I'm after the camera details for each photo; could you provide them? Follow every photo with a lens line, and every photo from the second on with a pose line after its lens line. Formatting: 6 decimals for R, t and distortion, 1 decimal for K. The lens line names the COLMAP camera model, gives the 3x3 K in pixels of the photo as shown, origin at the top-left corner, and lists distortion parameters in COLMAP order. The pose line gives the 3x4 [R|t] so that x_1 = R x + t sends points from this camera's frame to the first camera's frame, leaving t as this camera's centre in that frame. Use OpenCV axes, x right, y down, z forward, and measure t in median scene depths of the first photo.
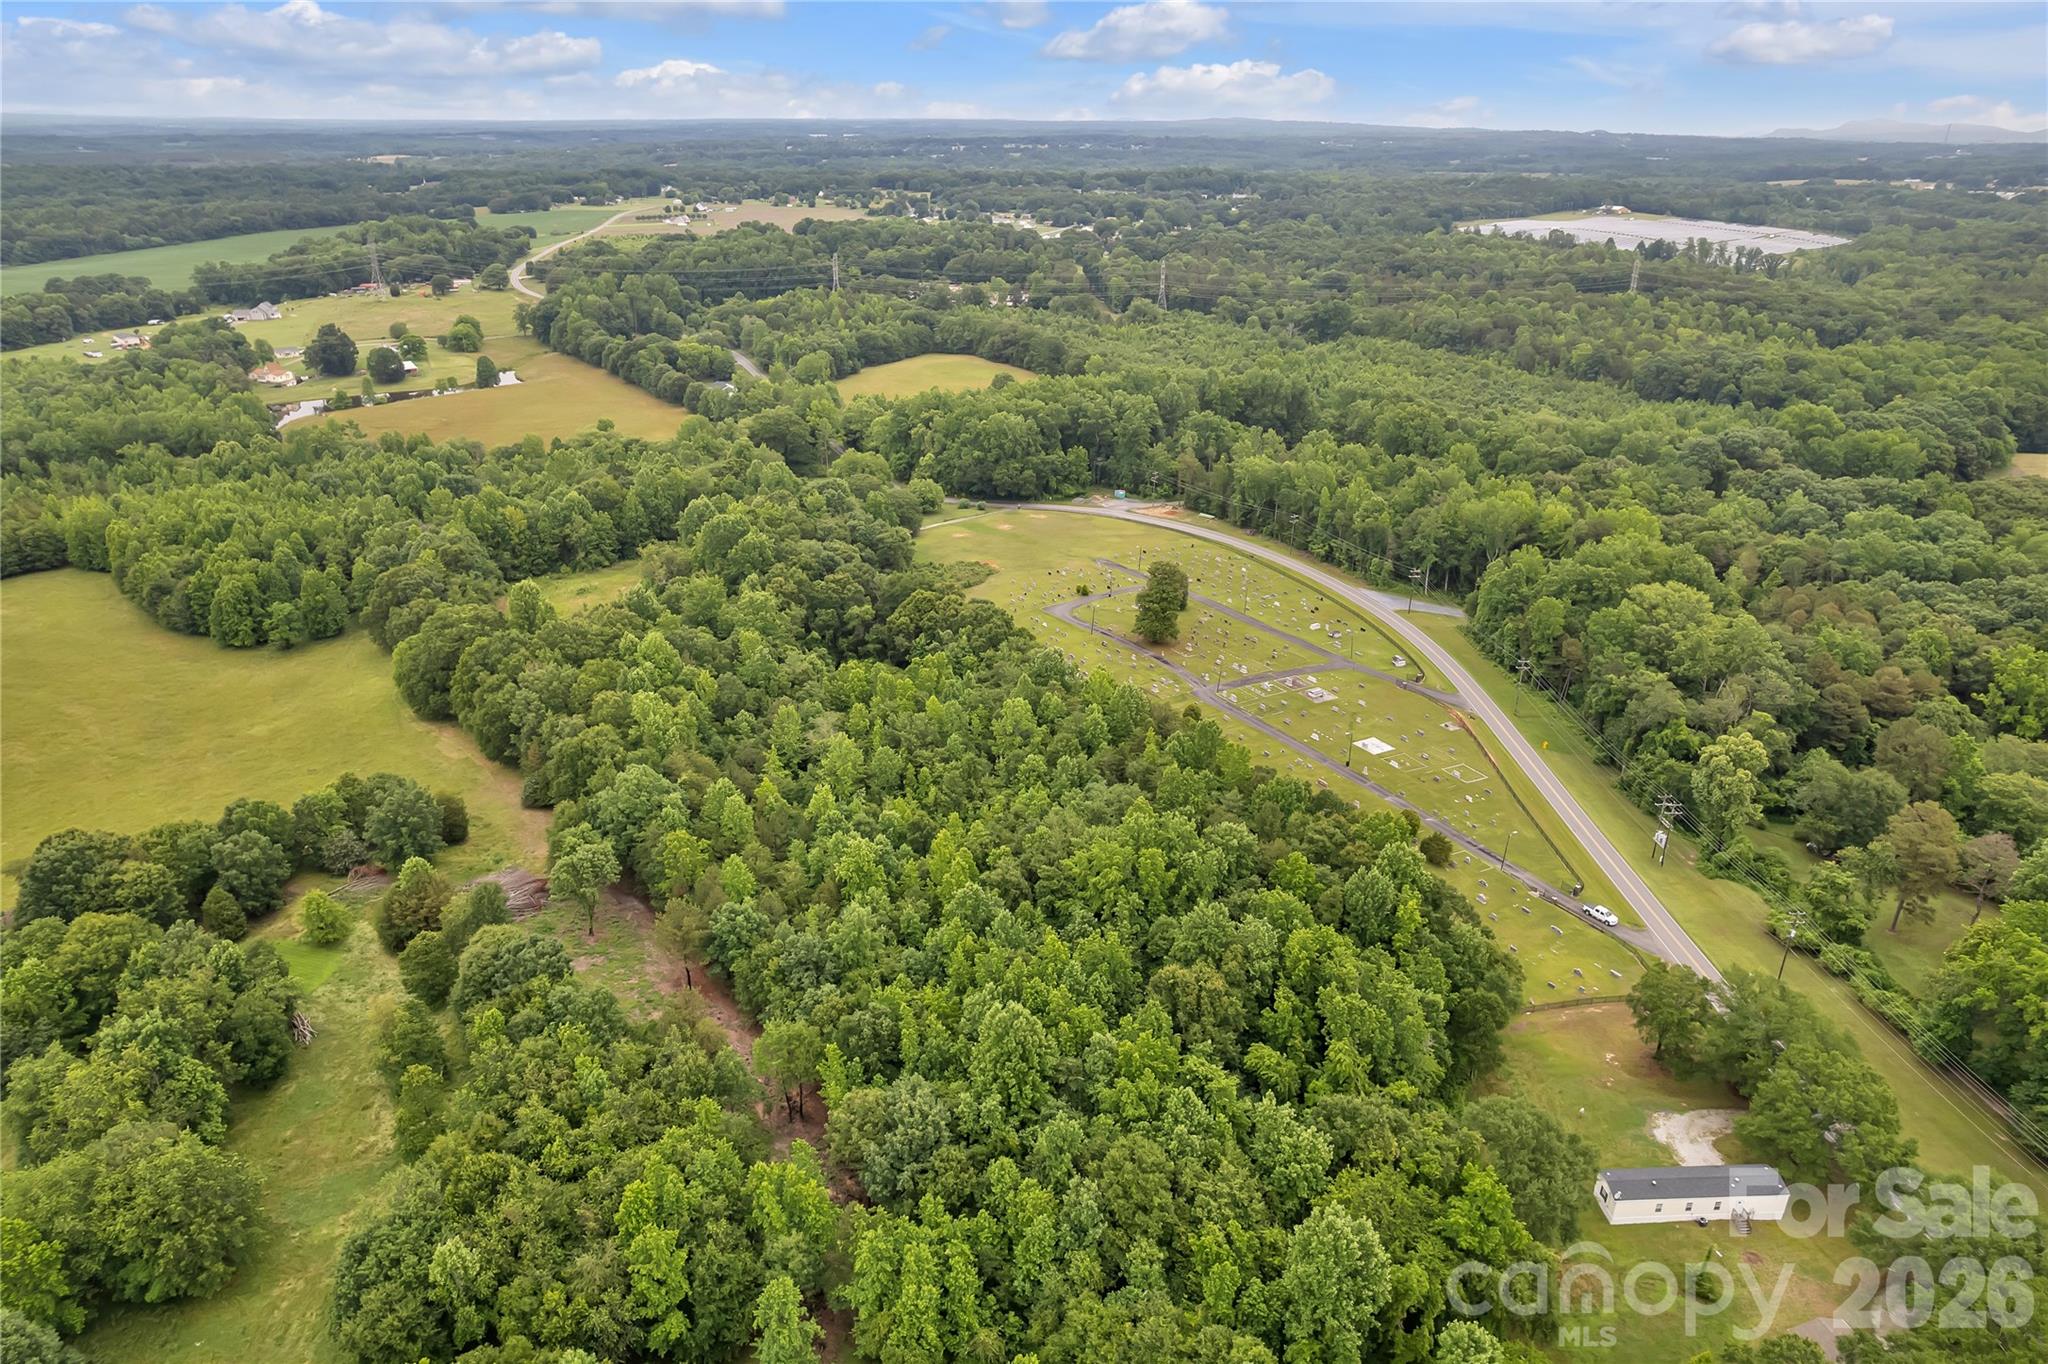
lens RADIAL K [[1321.5, 0, 1024.0], [0, 1321.5, 682.0], [0, 0, 1]] dist [-0.082681, 0.076214]
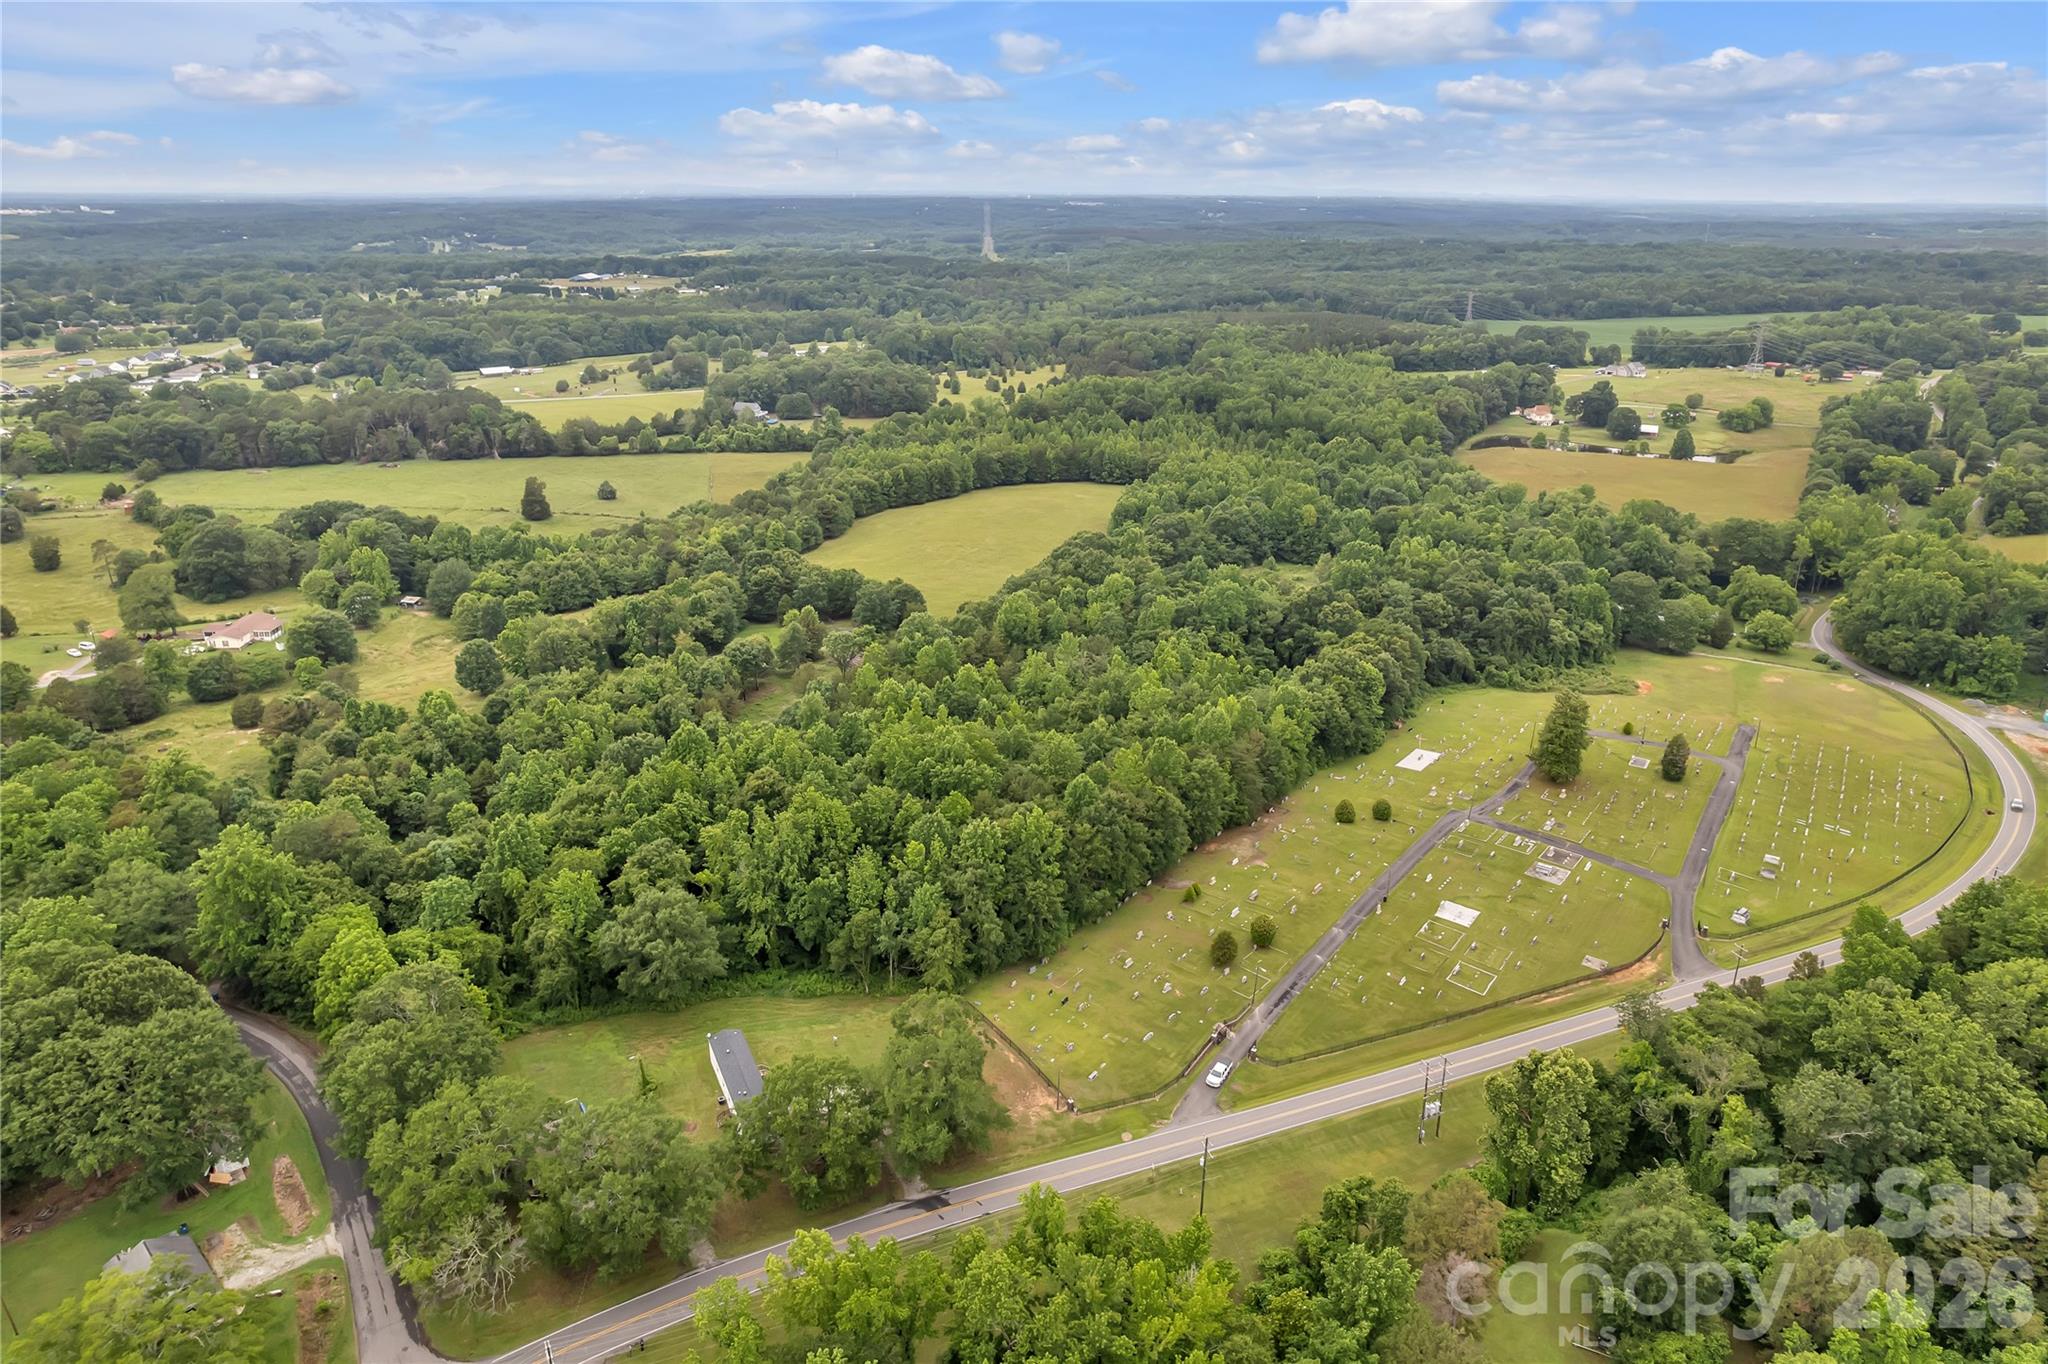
lens RADIAL K [[1321.5, 0, 1024.0], [0, 1321.5, 682.0], [0, 0, 1]] dist [-0.082681, 0.076214]
pose [[0.369262, 0.320002, -0.872493, 0.518660], [-0.370491, 0.911703, 0.177581, -0.082208], [0.852280, 0.257677, 0.455215, 0.197380]]
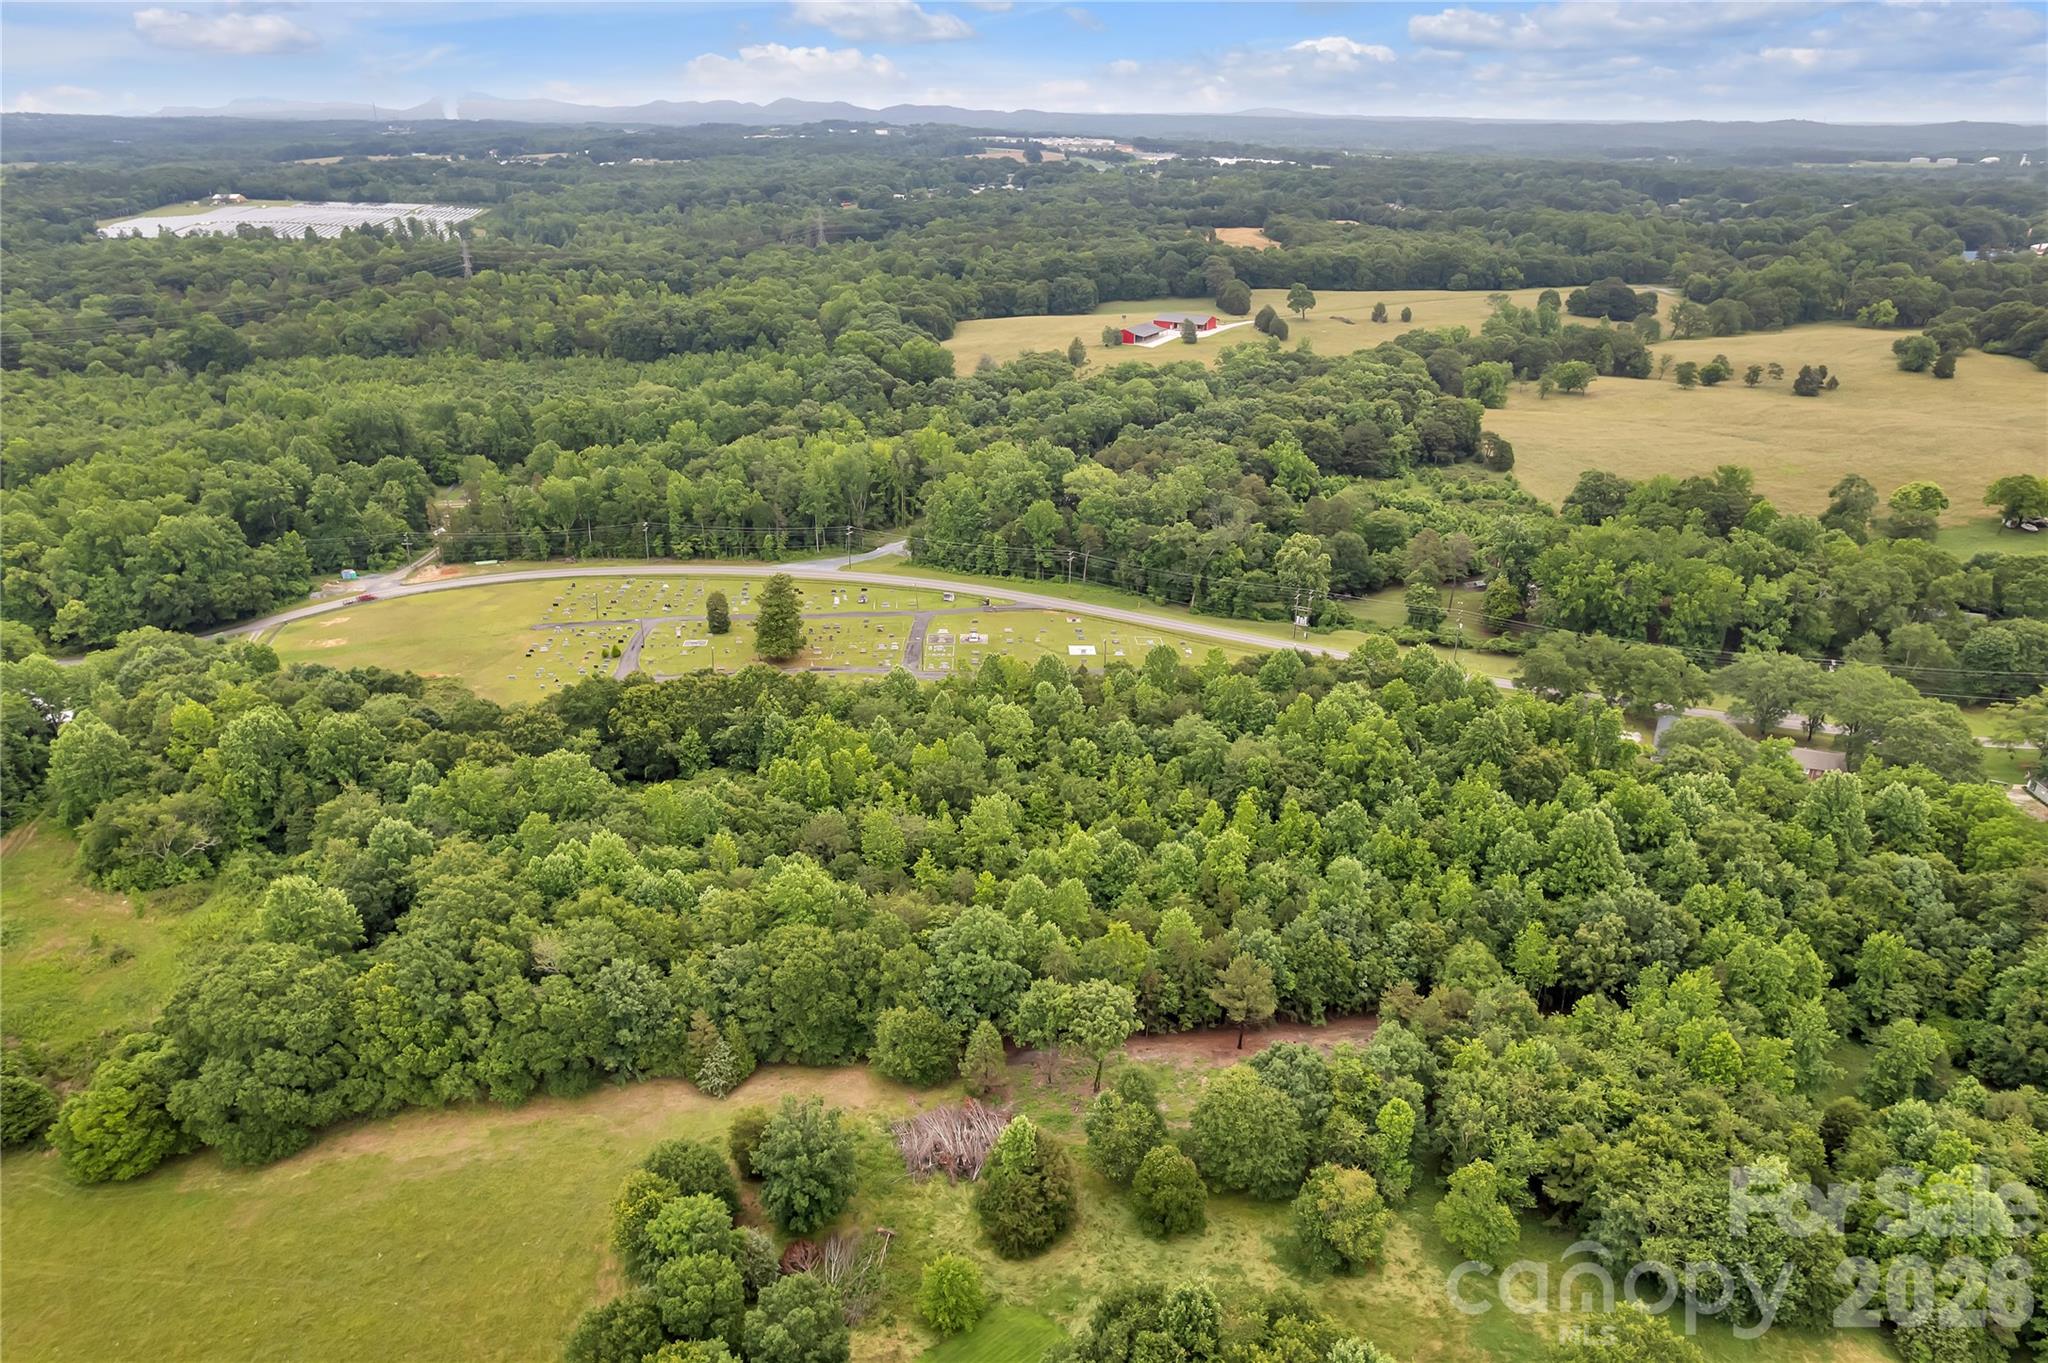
lens RADIAL K [[1321.5, 0, 1024.0], [0, 1321.5, 681.5], [0, 0, 1]] dist [-0.082681, 0.076214]
pose [[0.503189, -0.357176, 0.786909, -0.404878], [0.346626, 0.917548, 0.194823, -0.100424], [-0.791613, 0.174730, 0.585506, 0.220727]]
